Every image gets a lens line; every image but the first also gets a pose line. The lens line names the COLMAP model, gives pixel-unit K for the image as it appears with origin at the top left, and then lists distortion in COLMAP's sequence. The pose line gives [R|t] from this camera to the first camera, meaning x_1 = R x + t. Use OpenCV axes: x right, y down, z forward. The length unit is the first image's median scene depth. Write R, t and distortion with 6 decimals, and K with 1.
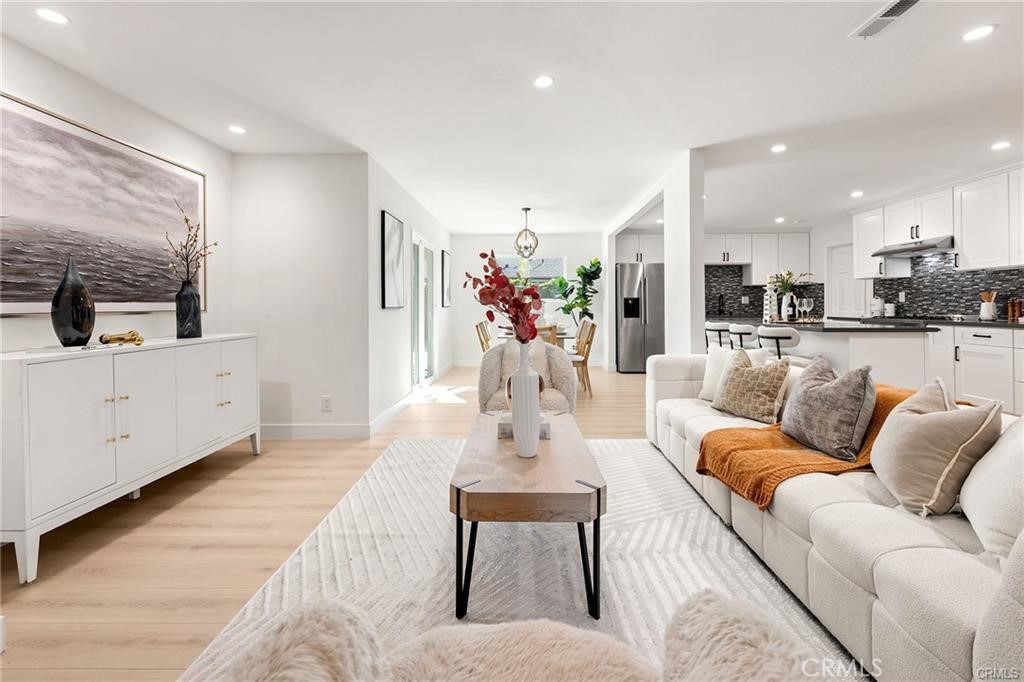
lens RADIAL K [[410.9, 0, 513.4], [0, 410.9, 304.4], [0, 0, 1]] dist [0.001022, -0.000342]
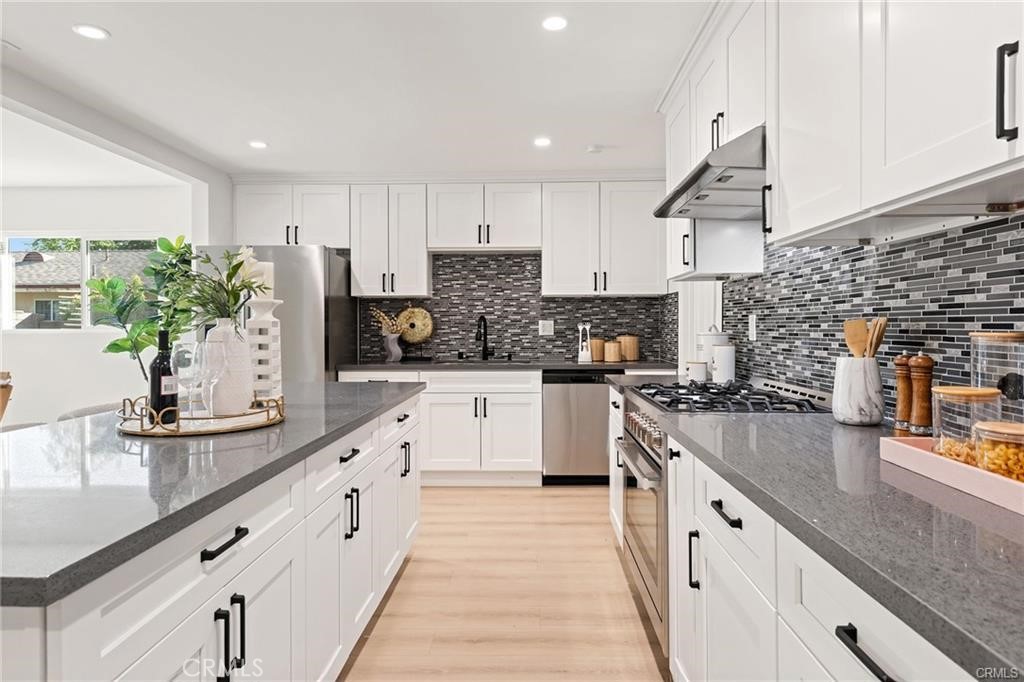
lens RADIAL K [[585.6, 0, 479.9], [0, 585.6, 319.3], [0, 0, 1]] dist [-0.007692, -0.000137]
pose [[0.999625, 0.001316, -0.027340, 0.529946], [-0.001578, 0.999953, -0.009564, -0.014594], [0.027327, 0.009603, 0.999580, 0.354055]]
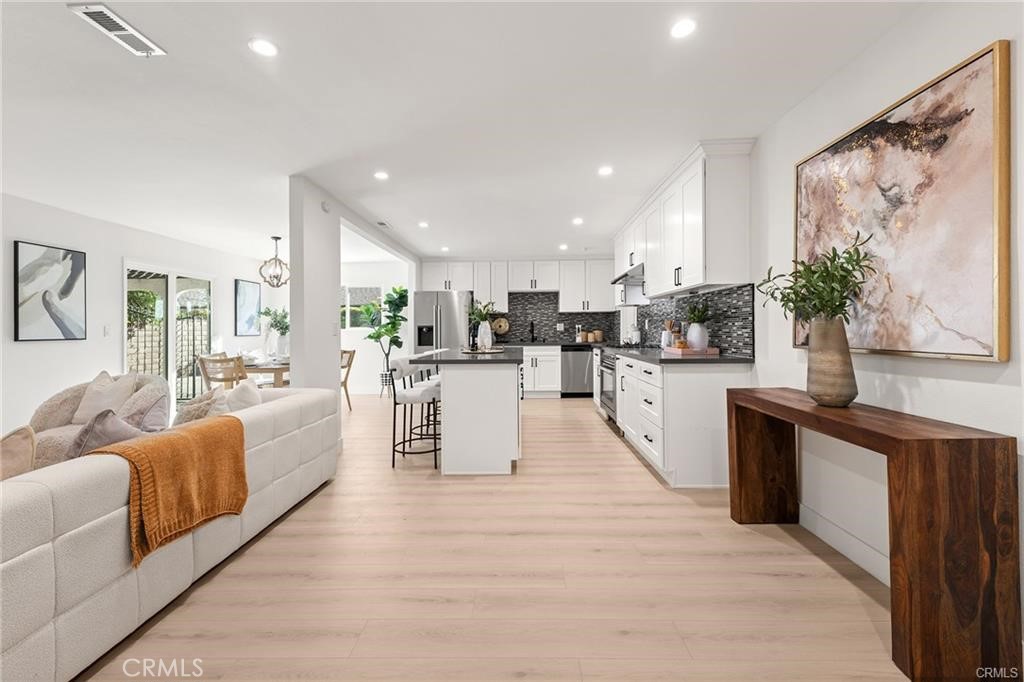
lens RADIAL K [[410.9, 0, 514.5], [0, 410.9, 332.7], [0, 0, 1]] dist [0.001022, -0.000342]
pose [[0.999120, -0.006812, 0.041398, 0.429997], [0.006576, 0.999961, 0.005813, -0.003702], [-0.041436, -0.005536, 0.999126, 0.010587]]
